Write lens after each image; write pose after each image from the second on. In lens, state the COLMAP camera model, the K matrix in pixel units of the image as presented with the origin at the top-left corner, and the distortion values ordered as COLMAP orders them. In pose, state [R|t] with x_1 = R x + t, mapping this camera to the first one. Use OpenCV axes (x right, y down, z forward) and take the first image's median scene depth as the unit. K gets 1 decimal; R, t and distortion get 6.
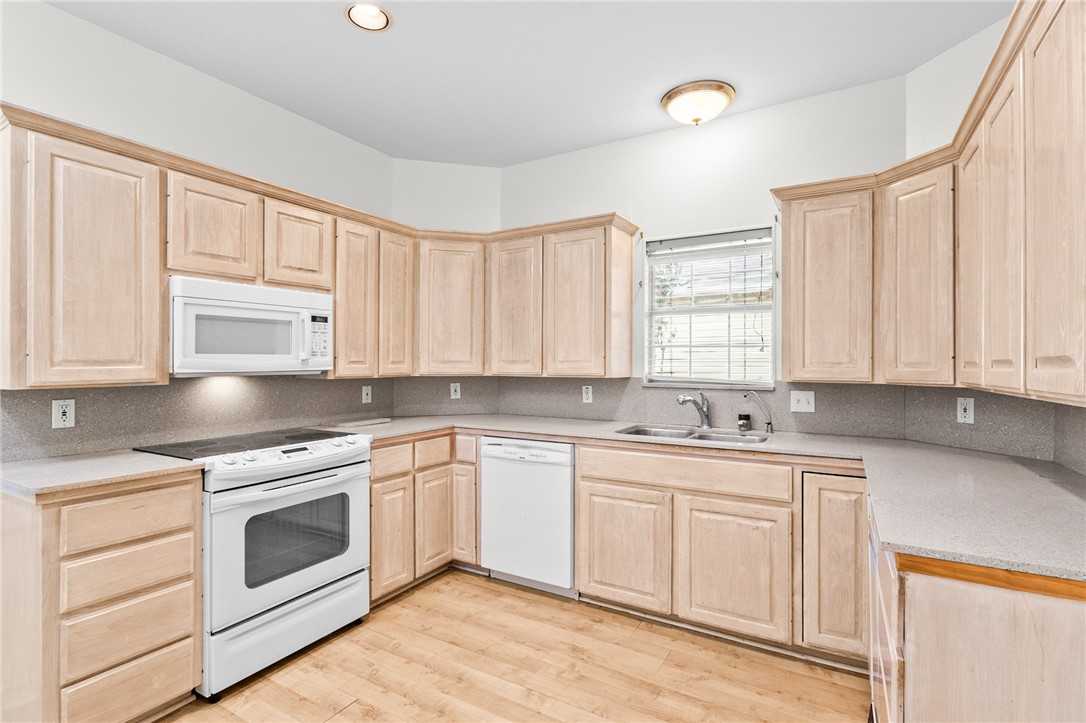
lens RADIAL K [[516.6, 0, 547.7], [0, 516.6, 353.6], [0, 0, 1]] dist [-0.000646, -0.000199]
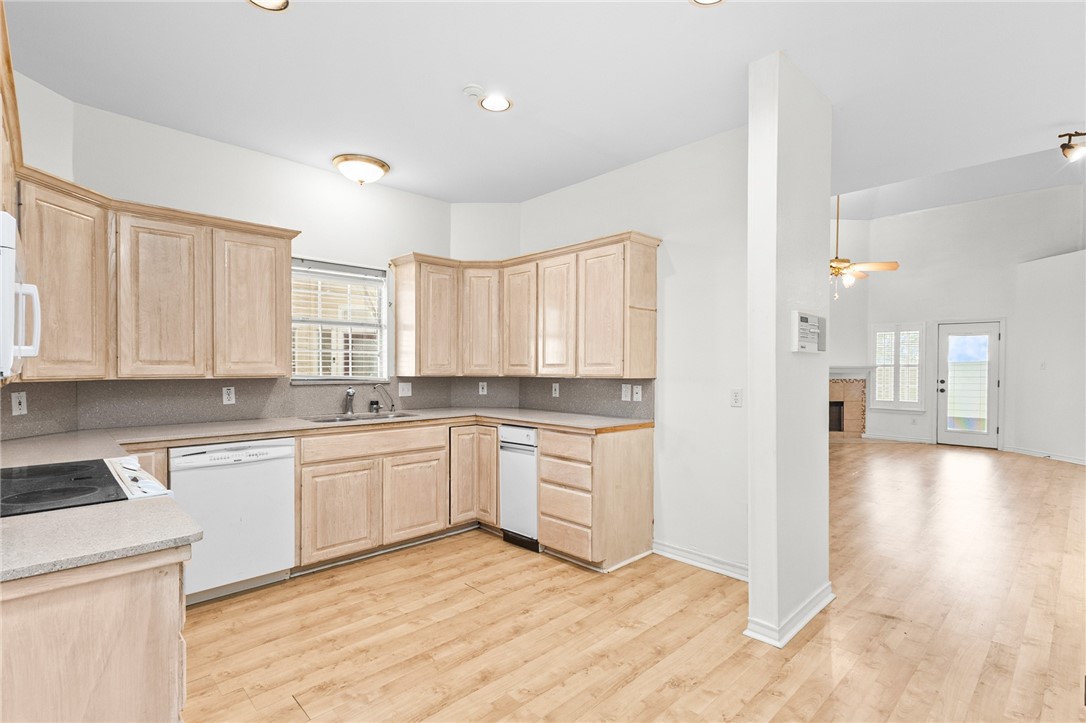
lens RADIAL K [[502.4, 0, 540.7], [0, 502.4, 360.8], [0, 0, 1]] dist [0.020069, -0.005760]
pose [[0.285327, 0.009600, 0.958382, -0.865871], [-0.020527, 0.999782, -0.003903, 0.004795], [-0.958210, -0.018560, 0.285462, 0.190643]]
